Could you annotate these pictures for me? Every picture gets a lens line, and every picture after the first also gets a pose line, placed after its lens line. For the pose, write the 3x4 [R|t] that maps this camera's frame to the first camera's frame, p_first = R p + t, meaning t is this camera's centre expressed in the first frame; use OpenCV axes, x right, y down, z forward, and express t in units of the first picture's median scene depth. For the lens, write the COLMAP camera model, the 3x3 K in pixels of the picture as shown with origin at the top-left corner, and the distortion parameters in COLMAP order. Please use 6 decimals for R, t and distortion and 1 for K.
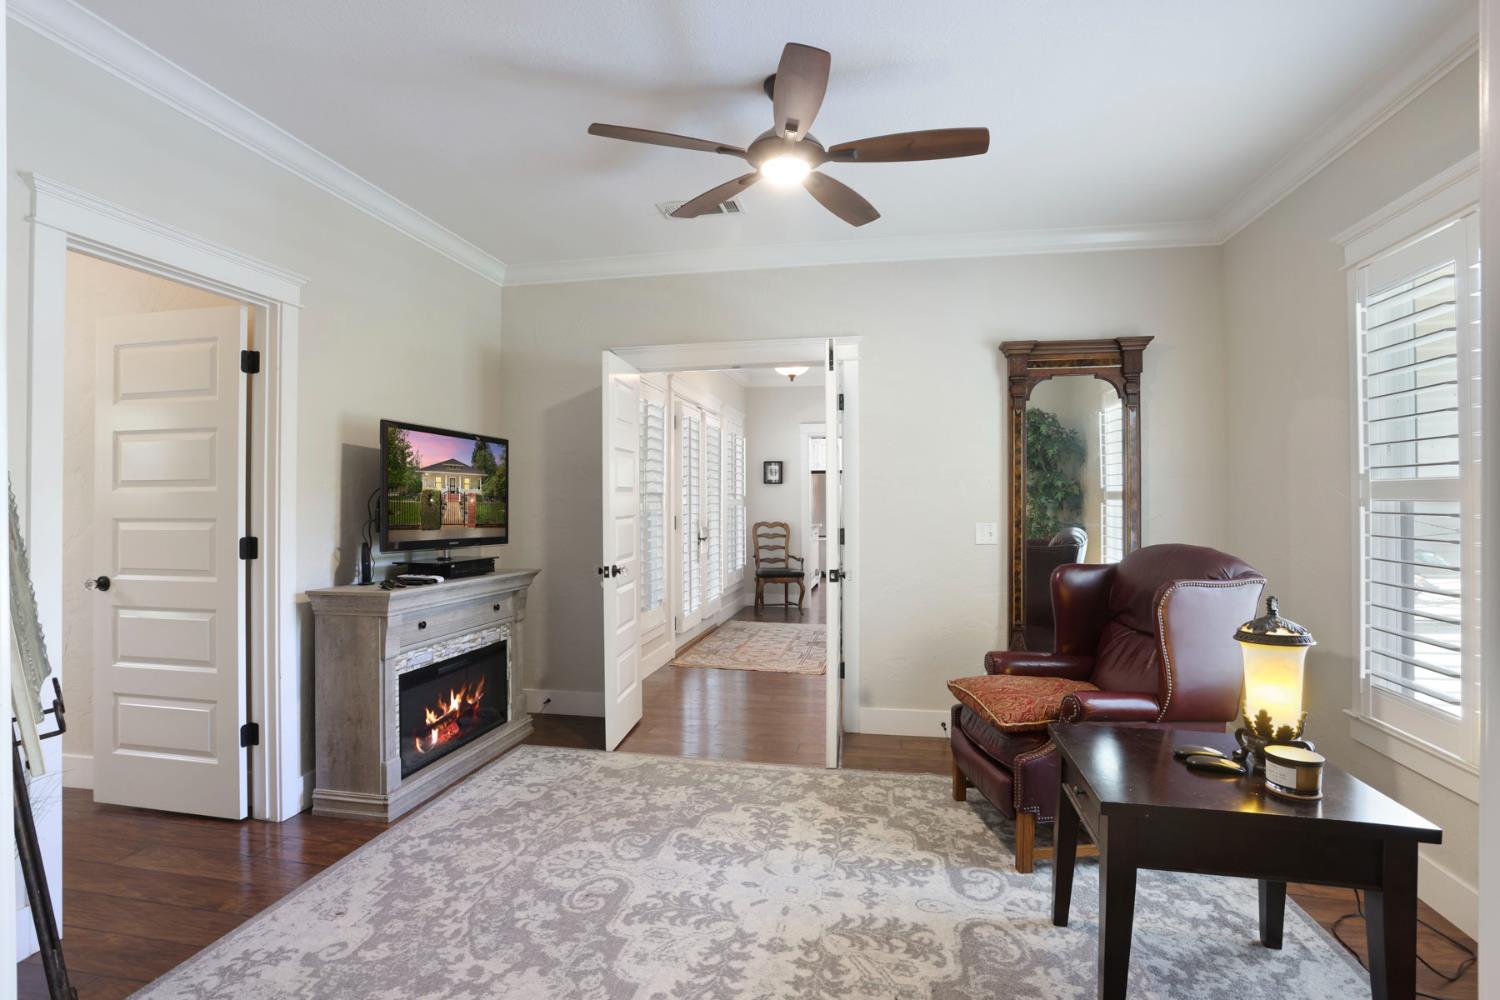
lens RADIAL K [[733.8, 0, 733.8], [0, 733.8, 498.4], [0, 0, 1]] dist [-0.074425, 0.033787]
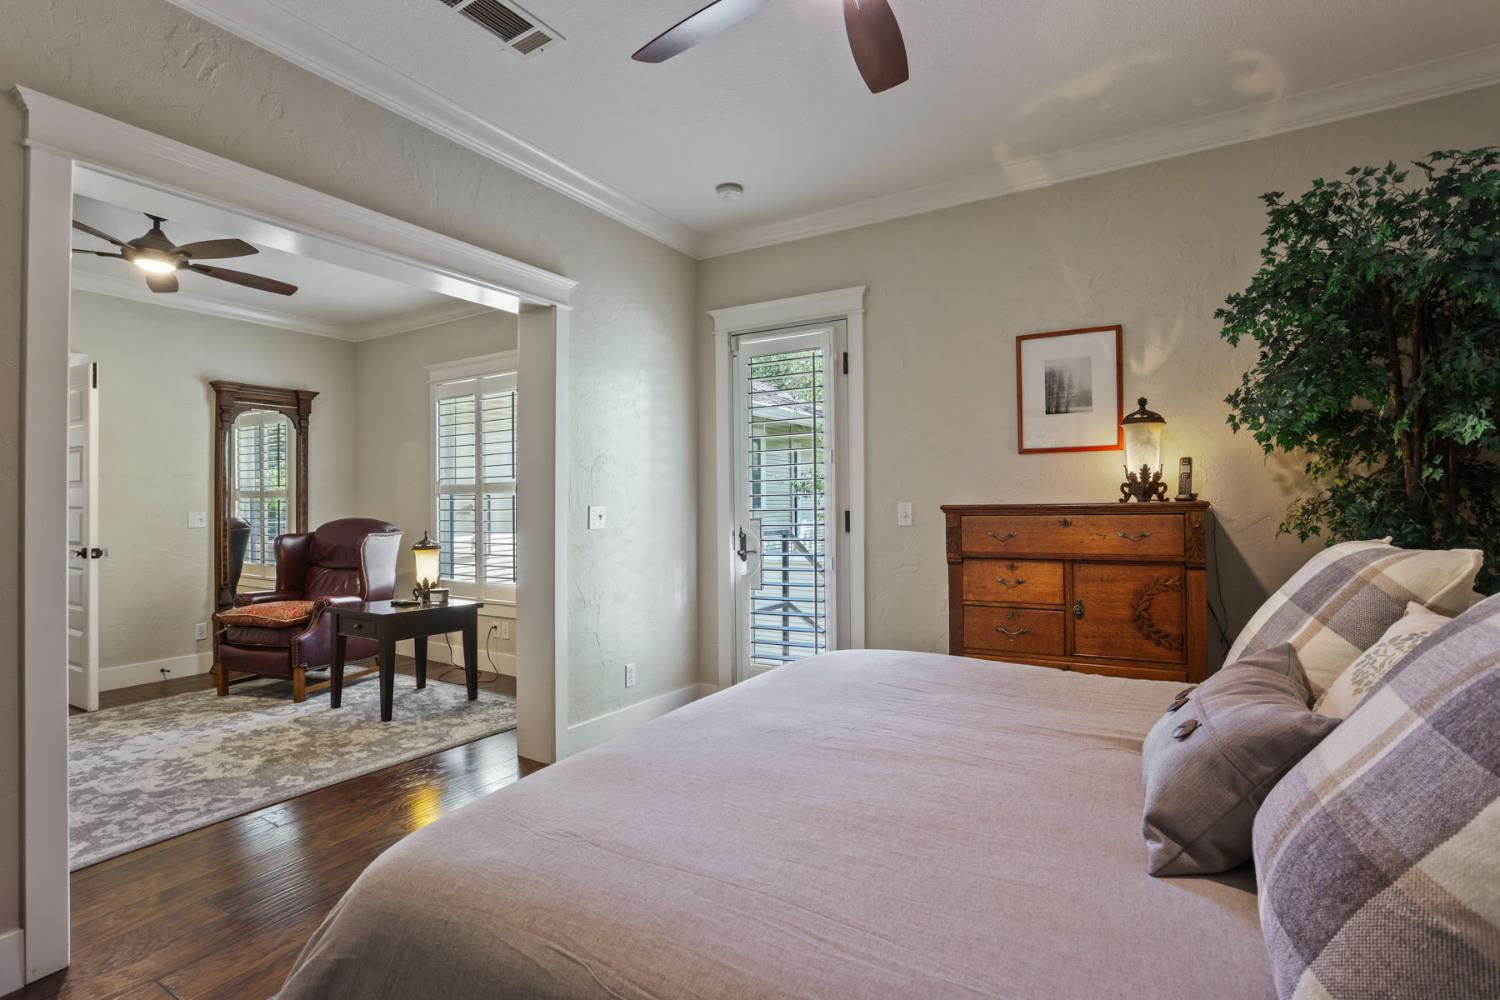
lens RADIAL K [[733.8, 0, 733.8], [0, 733.8, 498.4], [0, 0, 1]] dist [-0.074425, 0.033787]
pose [[0.339410, 0.006212, 0.940618, -0.895472], [0.003631, 0.999962, -0.007913, 0.037605], [-0.940632, 0.006101, 0.339375, -0.609931]]
